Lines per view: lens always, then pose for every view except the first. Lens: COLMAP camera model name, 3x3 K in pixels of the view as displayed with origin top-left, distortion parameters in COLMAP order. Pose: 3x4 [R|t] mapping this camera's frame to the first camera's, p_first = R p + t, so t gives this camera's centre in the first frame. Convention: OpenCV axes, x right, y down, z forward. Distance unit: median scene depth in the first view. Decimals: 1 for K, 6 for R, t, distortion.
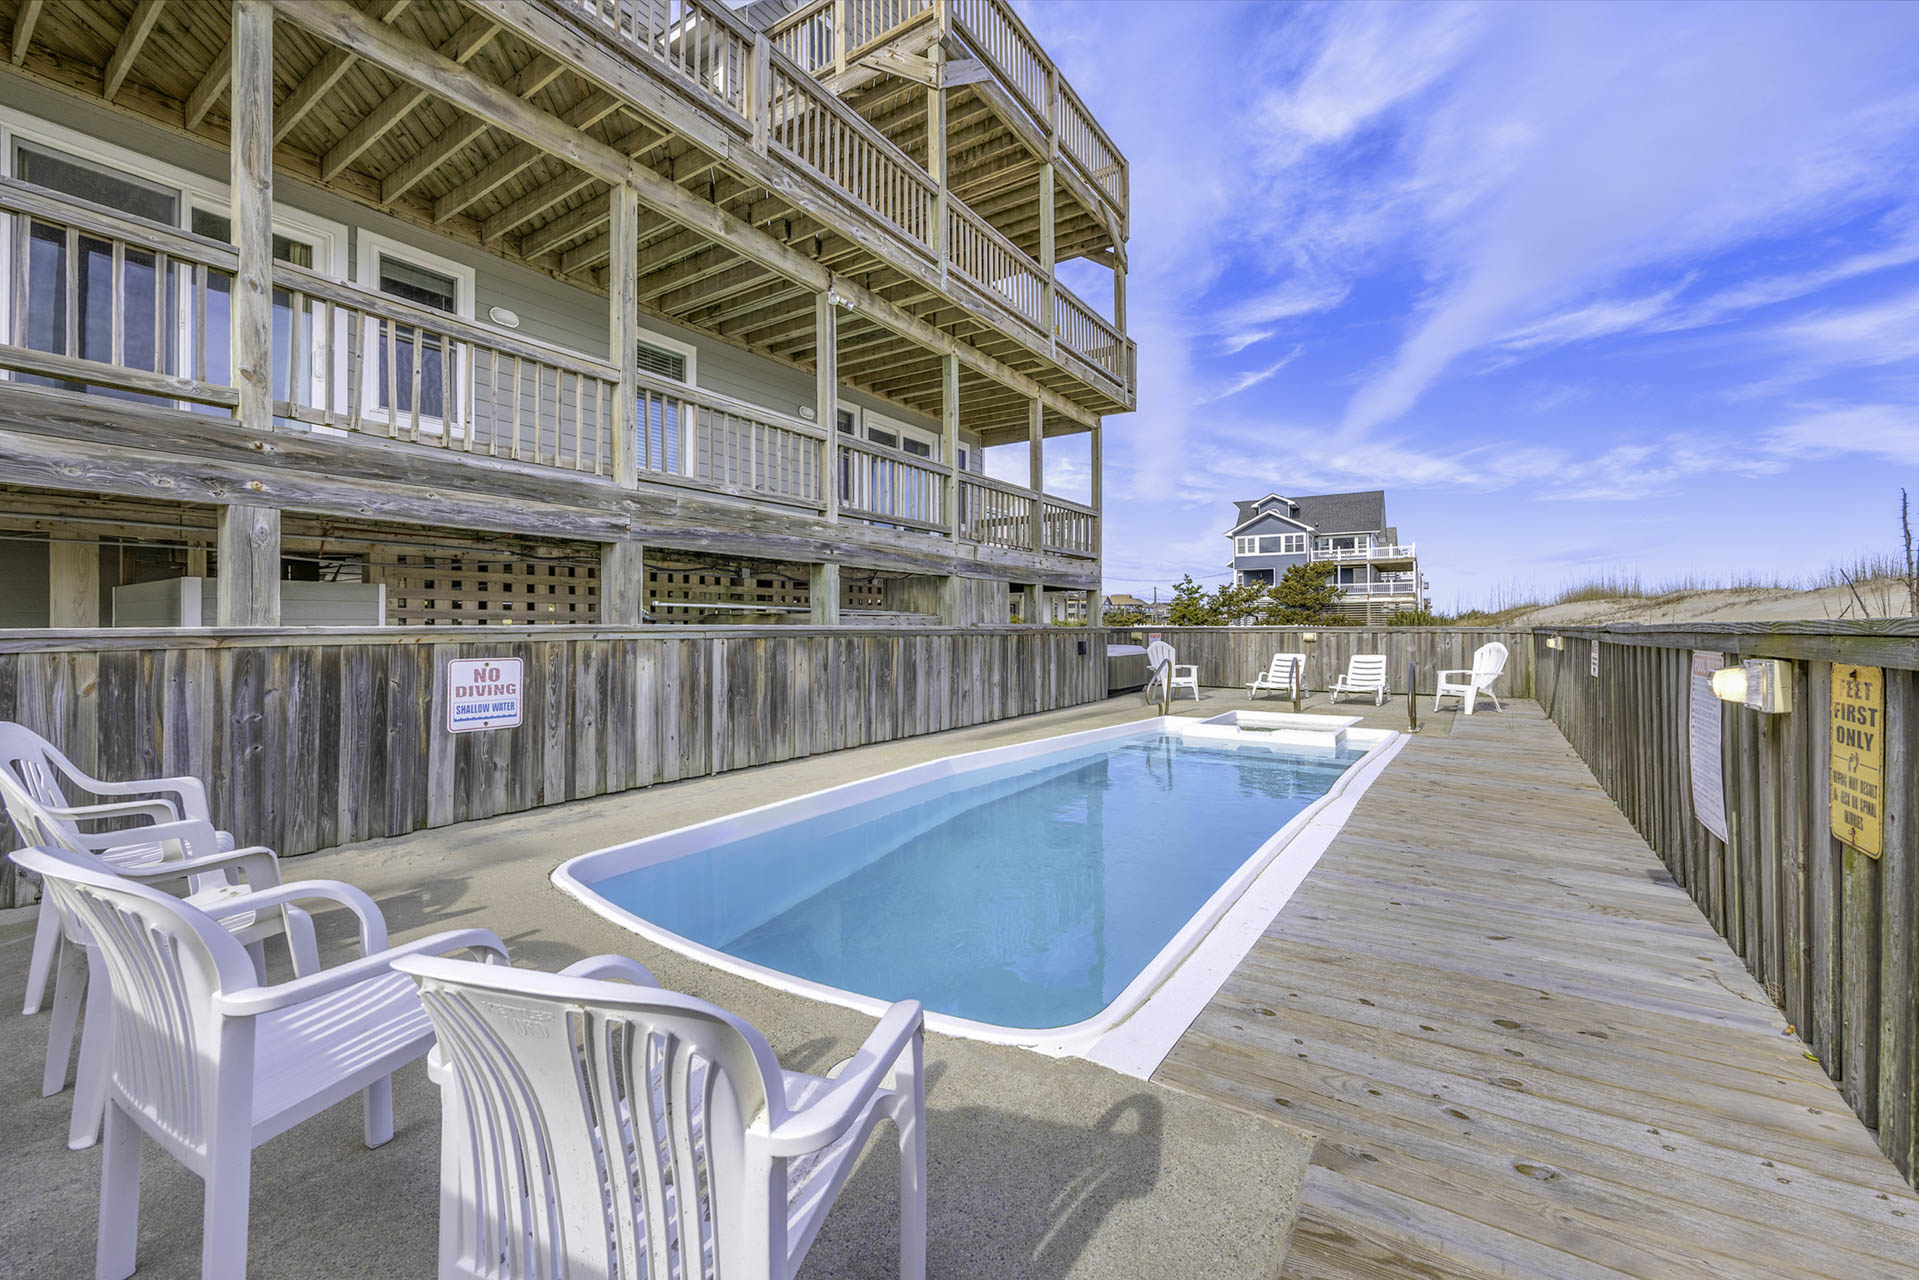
lens RADIAL K [[778.2, 0, 954.1], [0, 778.2, 620.0], [0, 0, 1]] dist [0.000137, 0.000008]
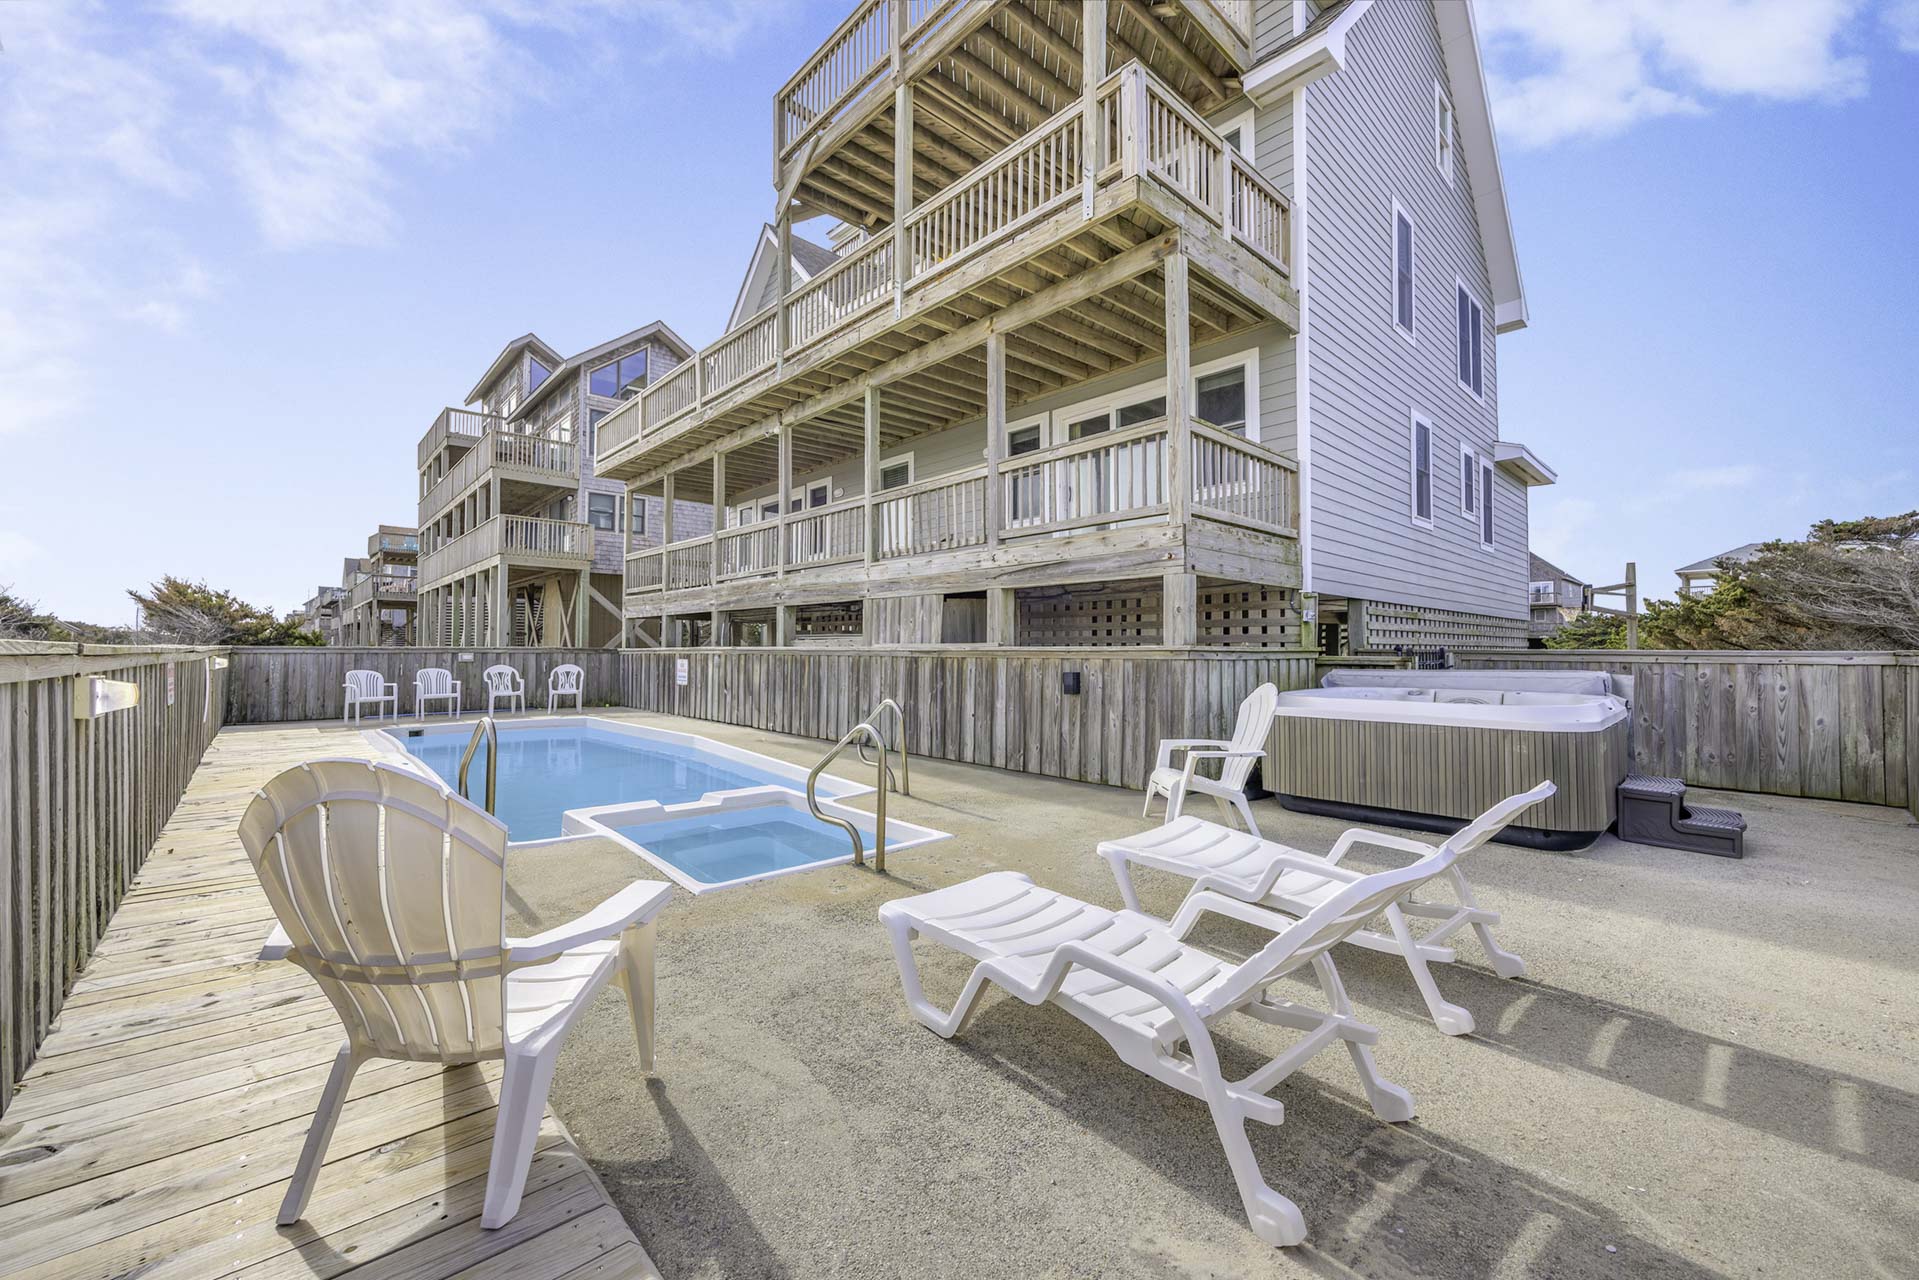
lens RADIAL K [[743.4, 0, 963.4], [0, 743.4, 651.9], [0, 0, 1]] dist [0.003457, 0.000724]
pose [[-0.218069, 0.004575, -0.975923, 0.867666], [0.006600, 0.999973, 0.003213, 0.011491], [0.975911, -0.005740, -0.218094, 1.224913]]
